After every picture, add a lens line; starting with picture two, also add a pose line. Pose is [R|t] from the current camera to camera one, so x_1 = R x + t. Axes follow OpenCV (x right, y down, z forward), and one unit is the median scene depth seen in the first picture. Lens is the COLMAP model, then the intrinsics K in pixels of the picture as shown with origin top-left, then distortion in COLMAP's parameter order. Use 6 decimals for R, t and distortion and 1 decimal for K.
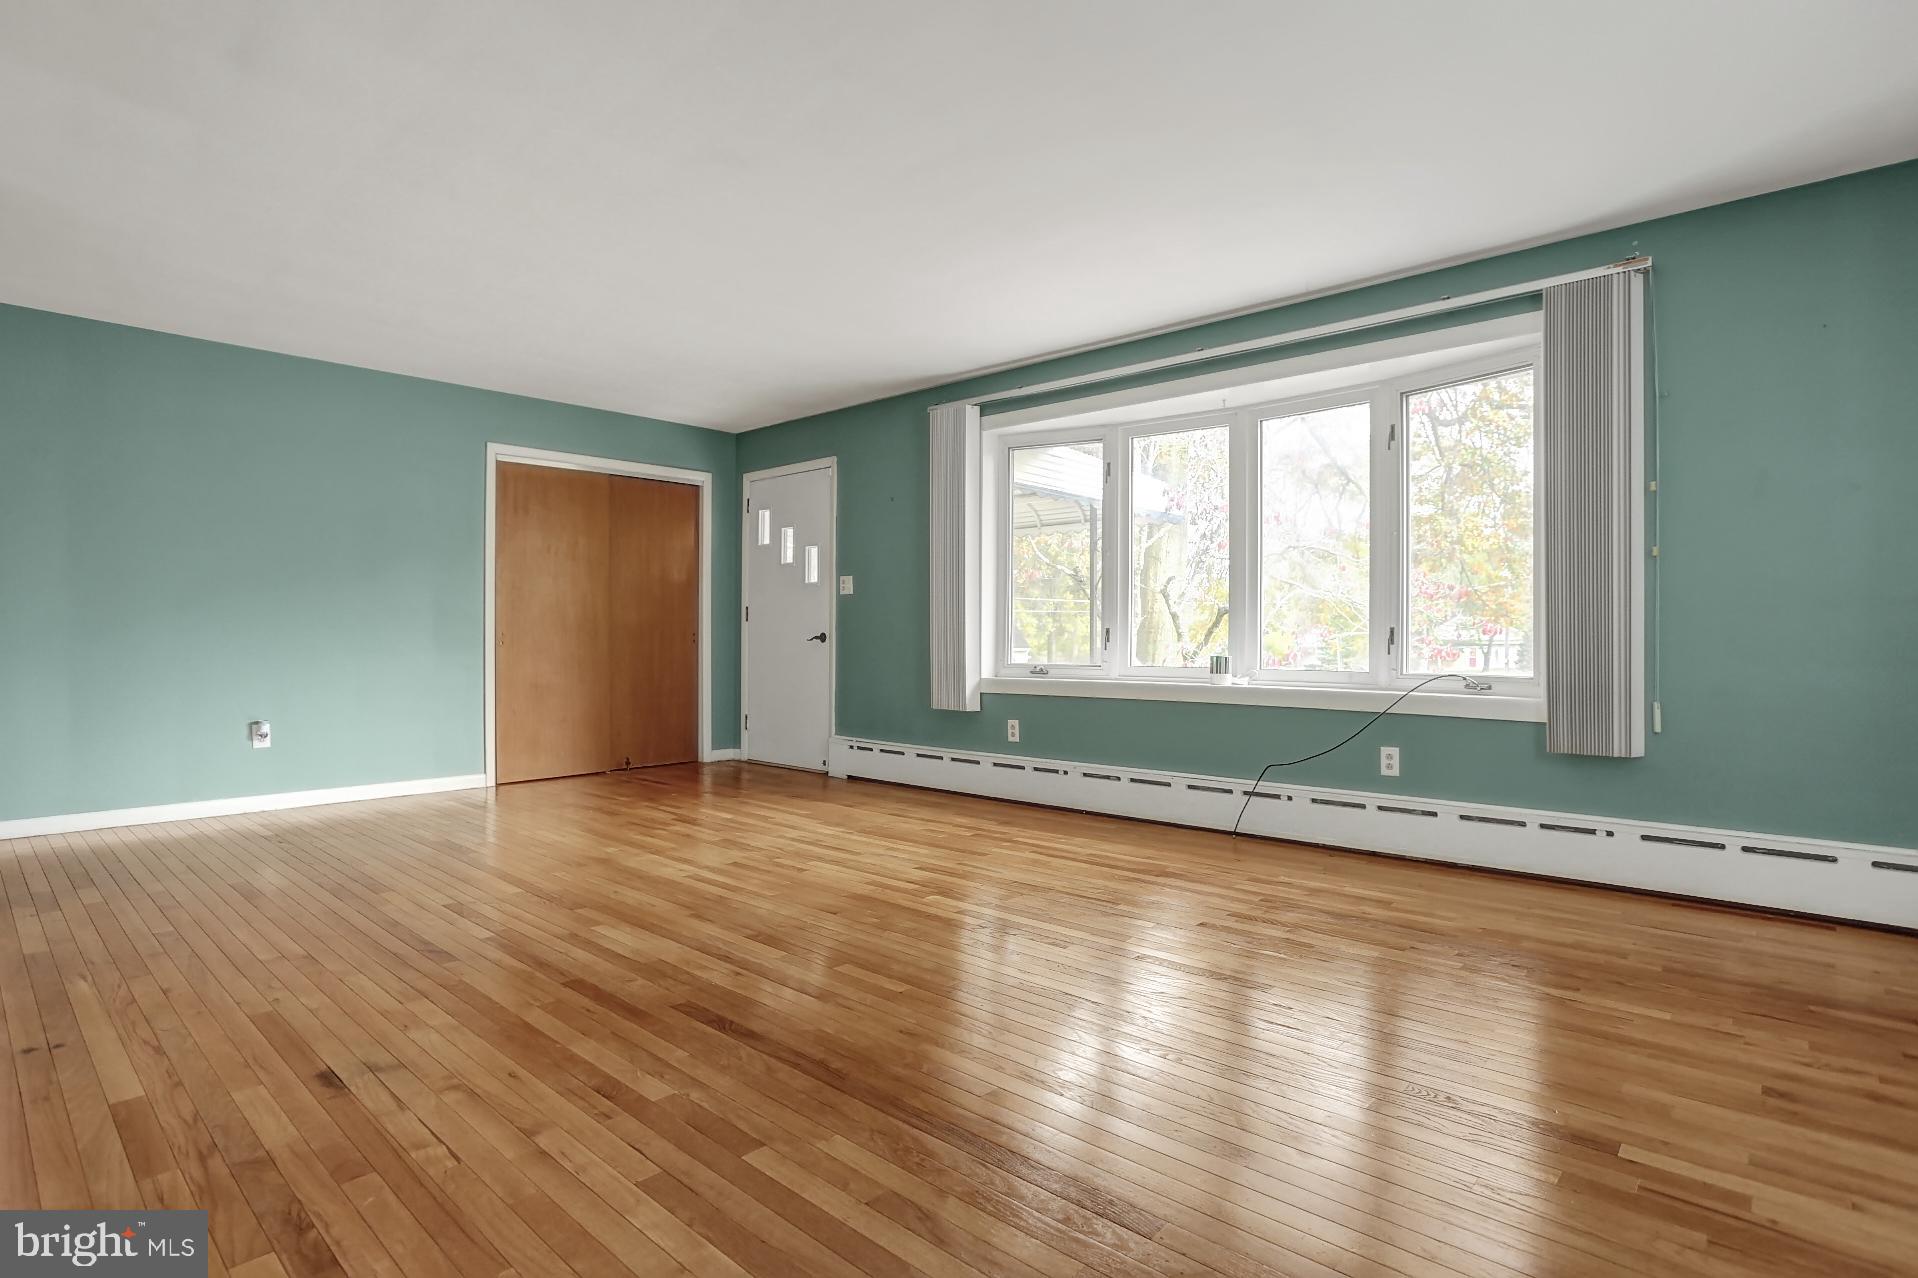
lens RADIAL K [[970.4, 0, 962.2], [0, 970.4, 637.4], [0, 0, 1]] dist [-0.063128, 0.026157]
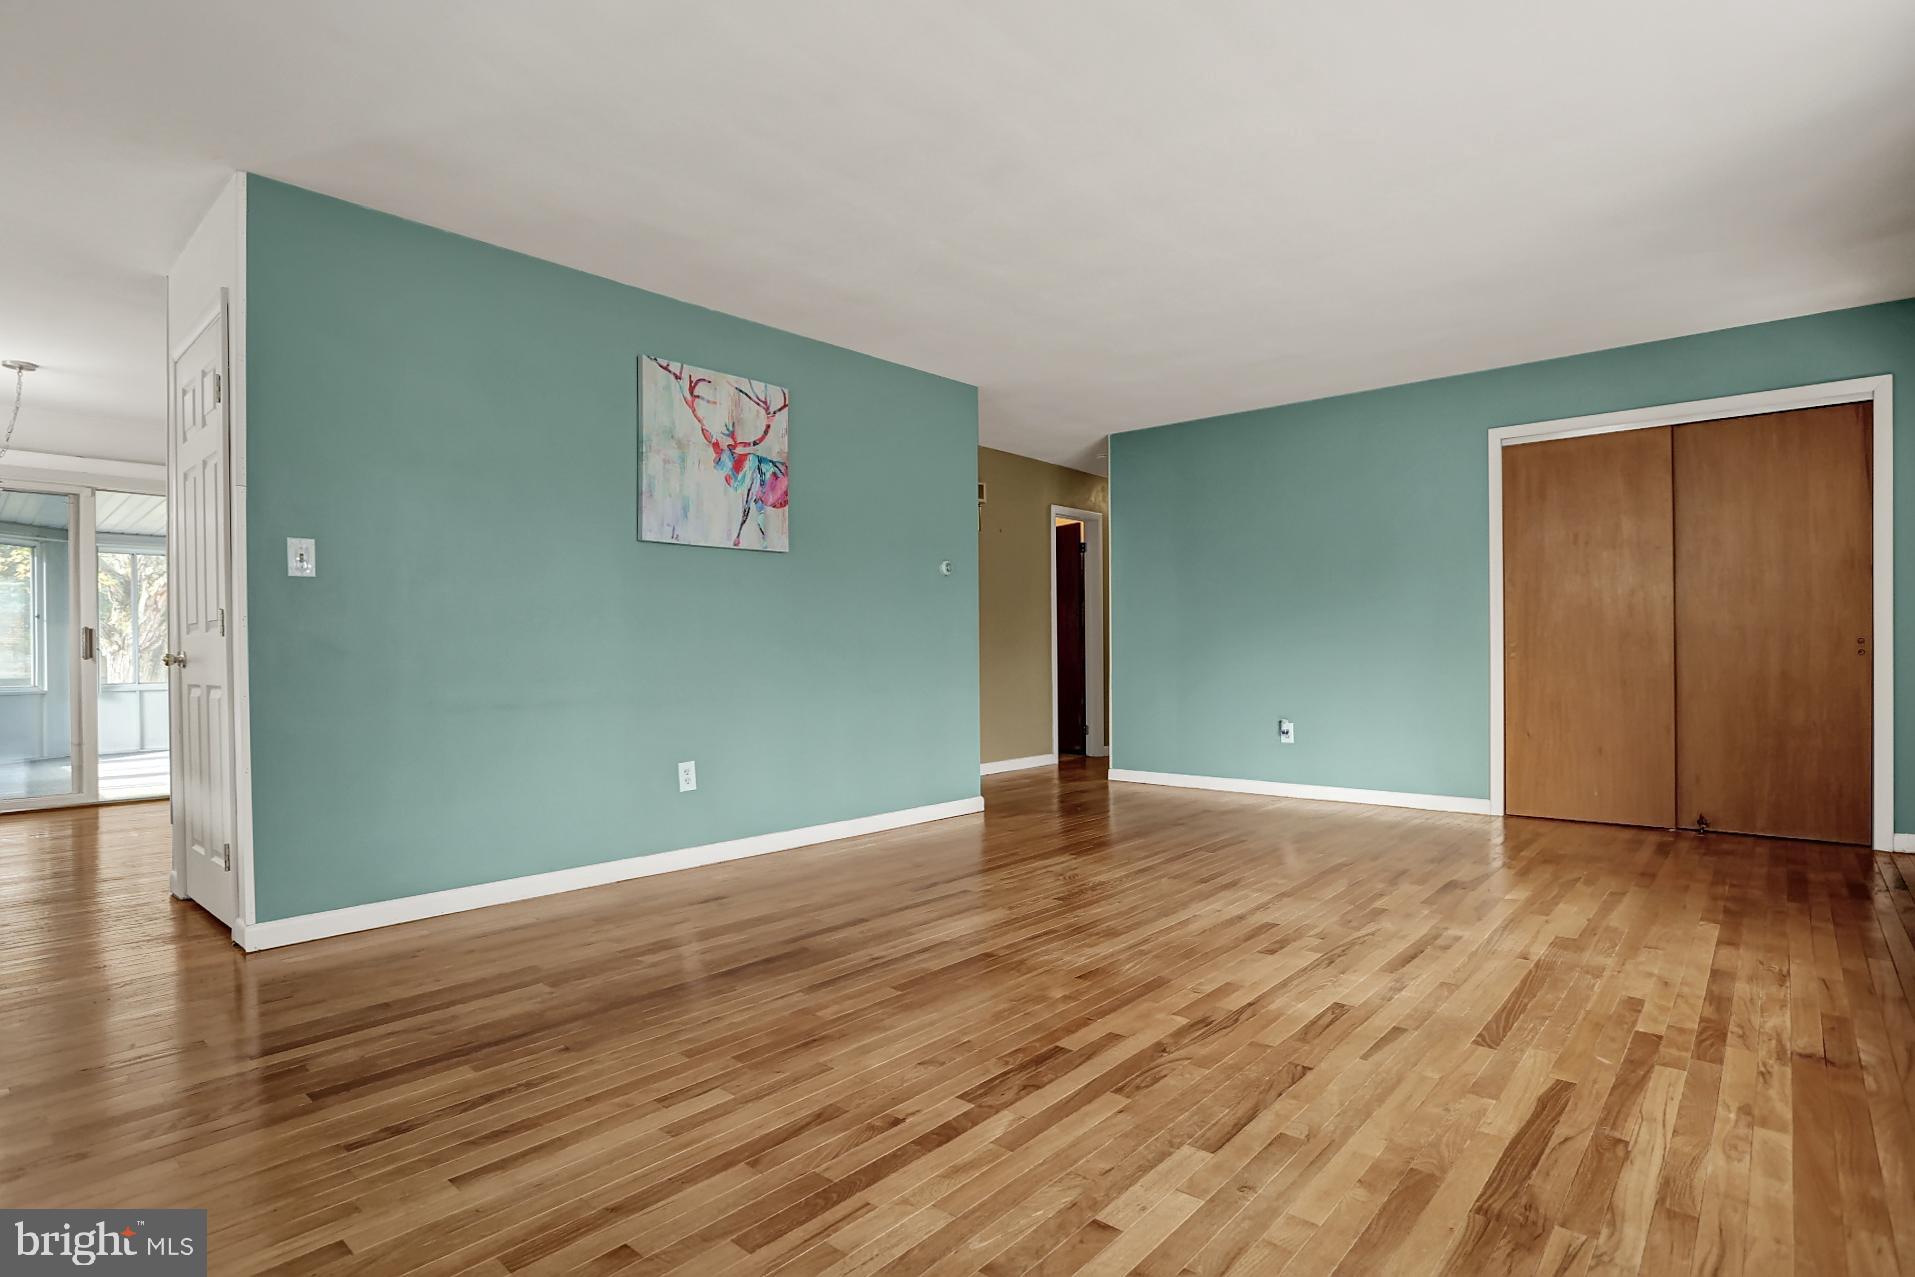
lens RADIAL K [[968.9, 0, 964.9], [0, 968.9, 665.9], [0, 0, 1]] dist [-0.063128, 0.026157]
pose [[-0.003050, 0.013867, -0.999899, 0.391040], [0.003863, 0.999897, 0.013855, 0.002355], [0.999988, -0.003820, -0.003103, 0.509772]]
